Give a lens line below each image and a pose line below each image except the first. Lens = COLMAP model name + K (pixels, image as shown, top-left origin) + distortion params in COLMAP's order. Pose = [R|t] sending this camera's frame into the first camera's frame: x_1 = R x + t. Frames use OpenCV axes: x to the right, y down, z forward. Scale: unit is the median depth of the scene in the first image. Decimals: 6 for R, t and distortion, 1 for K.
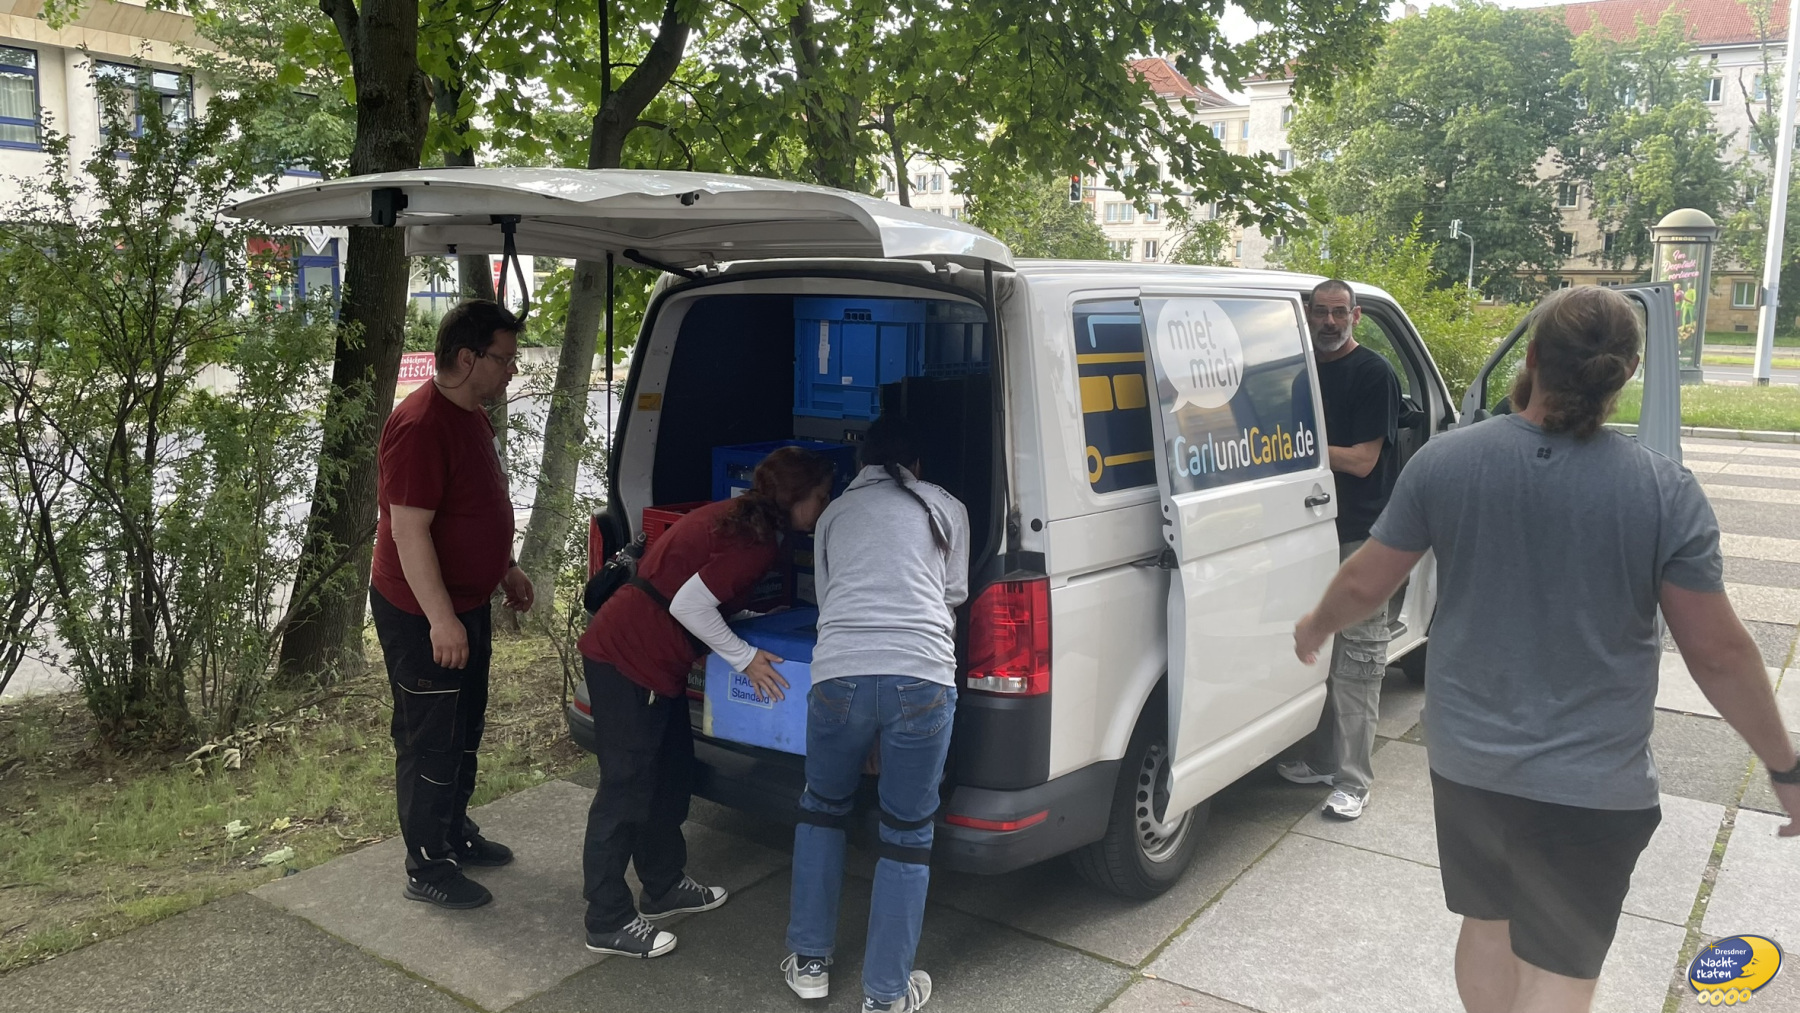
lens RADIAL K [[1334.8, 0, 929.2], [0, 1334.8, 464.4], [0, 0, 1]] dist [0.079853, -0.093585]
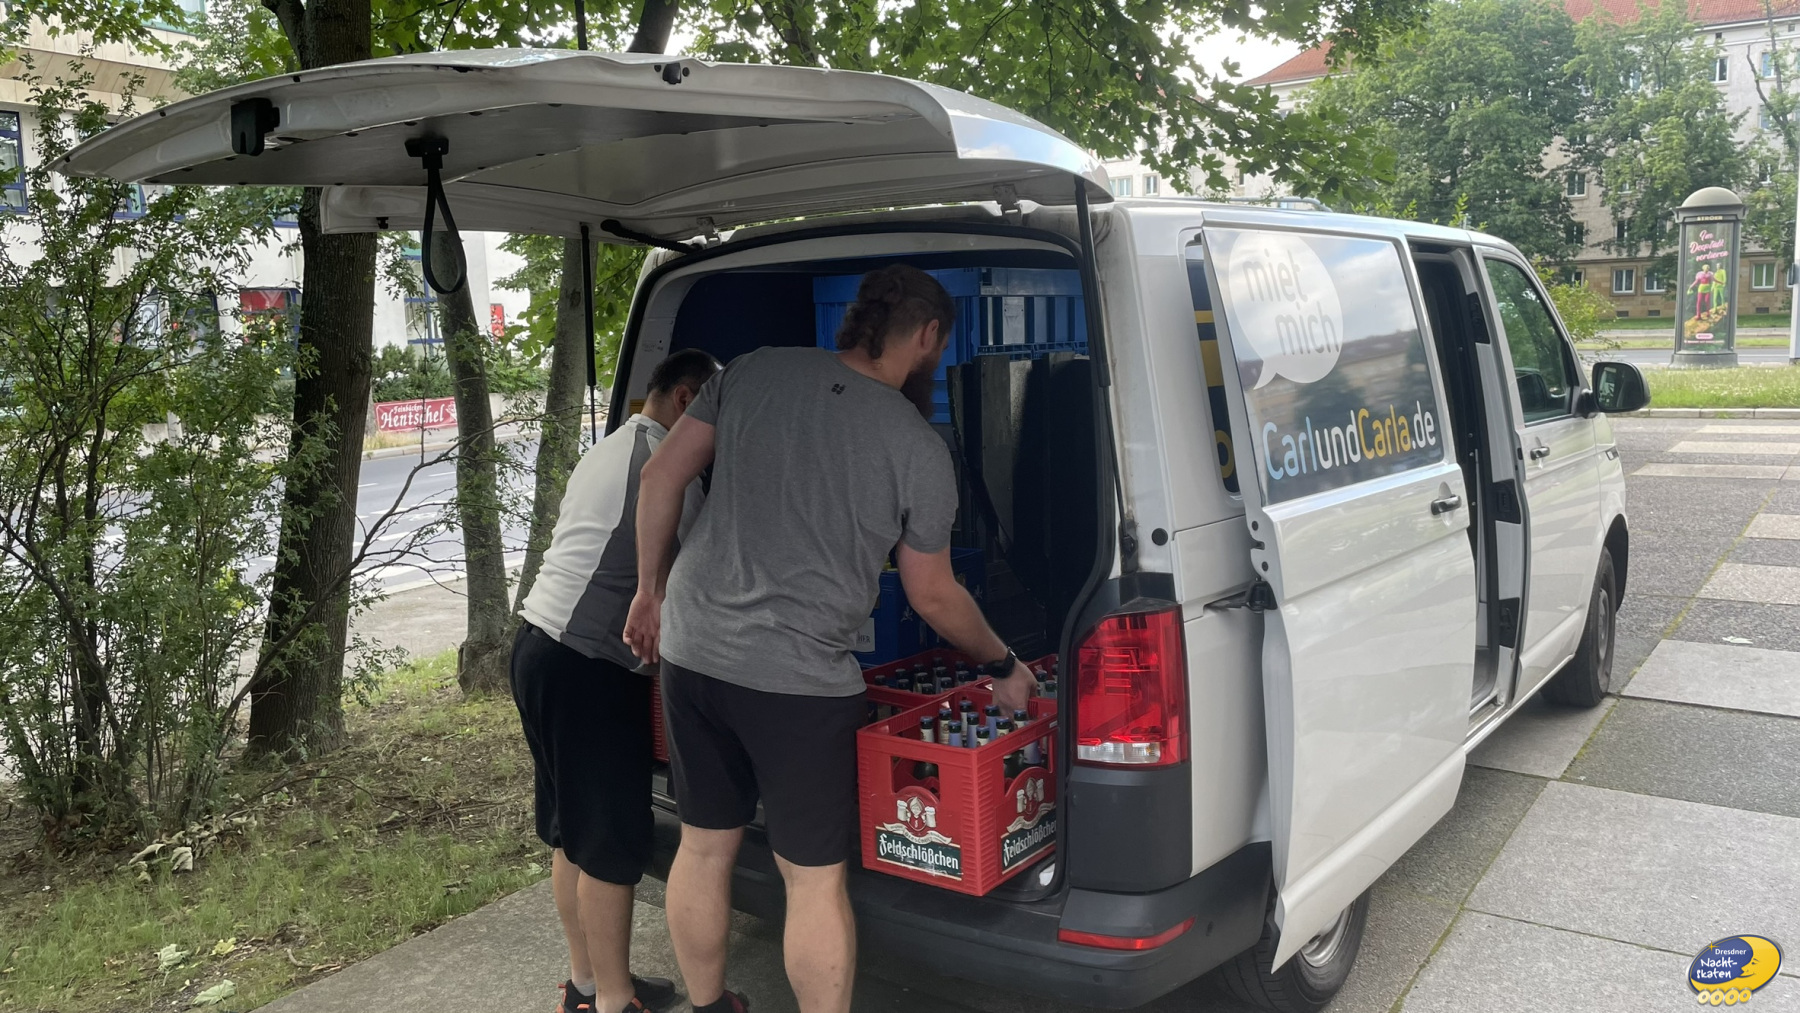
lens RADIAL K [[1340.5, 0, 905.7], [0, 1340.5, 473.2], [0, 0, 1]] dist [0.076425, -0.086582]
pose [[0.998566, -0.048814, -0.021979, -0.021079], [0.048508, 0.998721, -0.014254, 0.006152], [0.022647, 0.013168, 0.999657, 0.116806]]
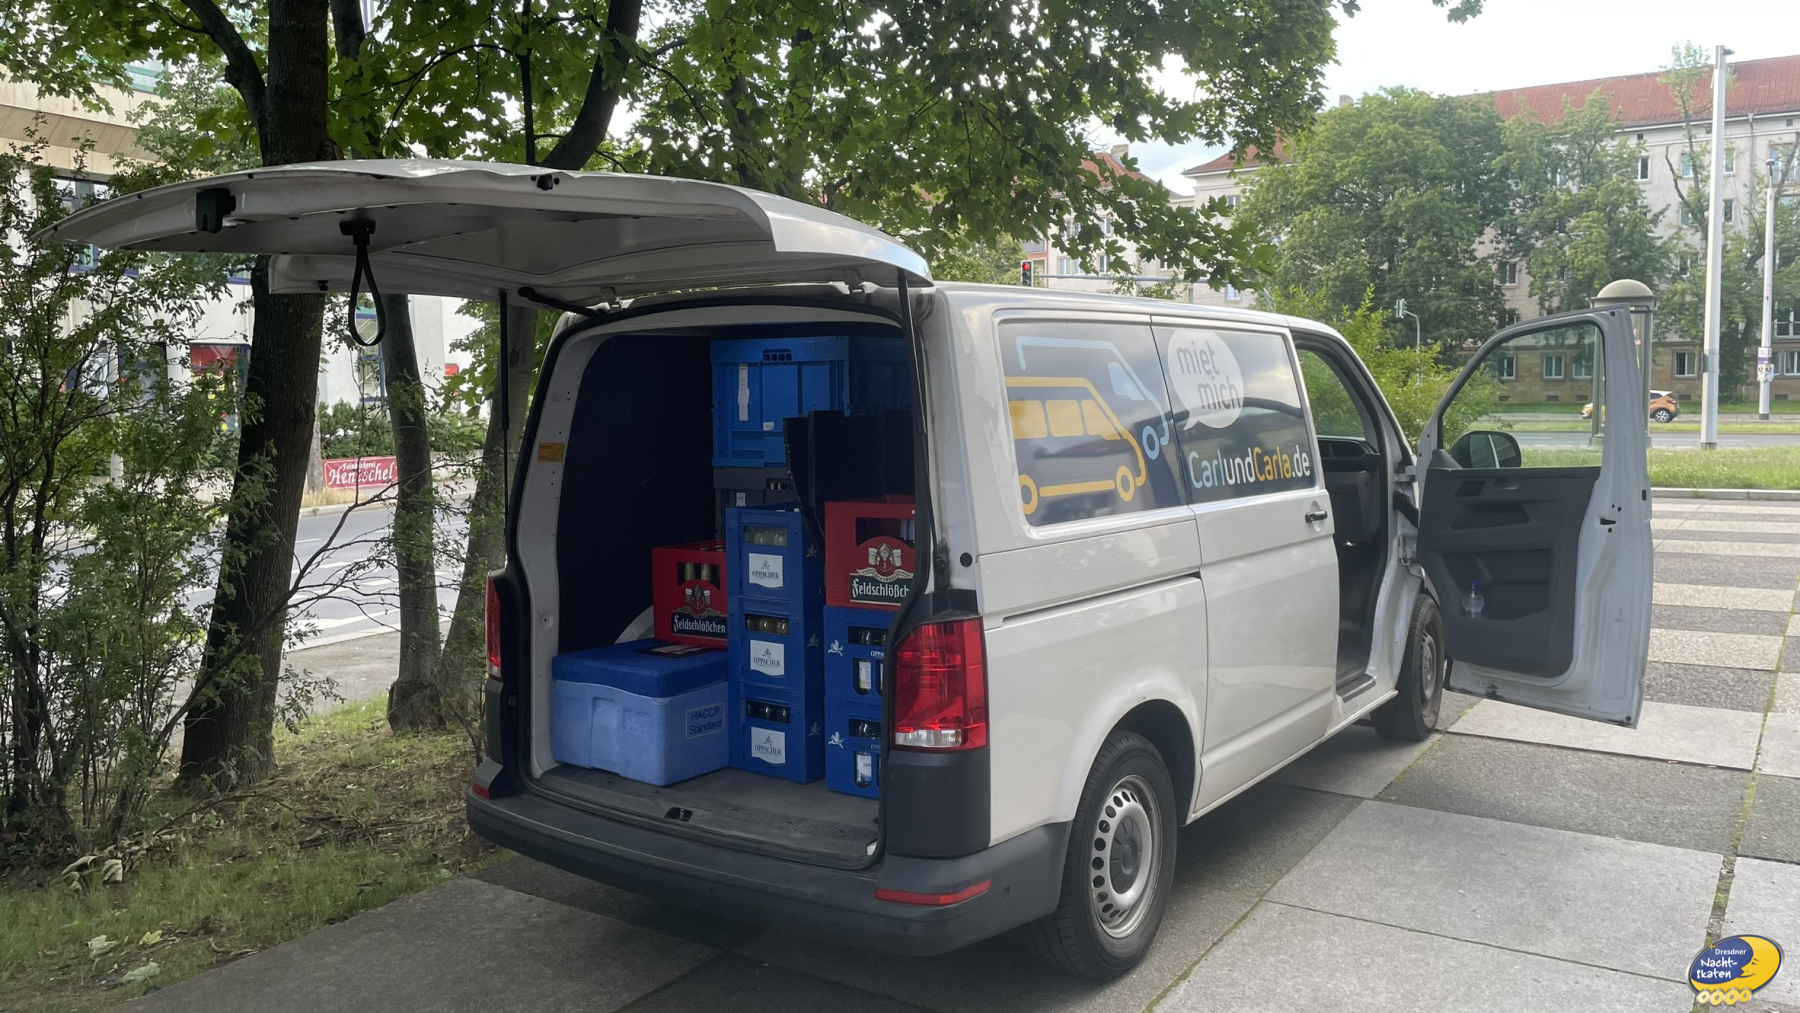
lens RADIAL K [[1334.8, 0, 929.2], [0, 1334.8, 464.4], [0, 0, 1]] dist [0.079853, -0.093585]
pose [[0.999104, -0.031285, 0.028495, 0.015021], [0.033195, 0.997049, -0.069218, 0.020547], [-0.026245, 0.070102, 0.997195, 0.042595]]
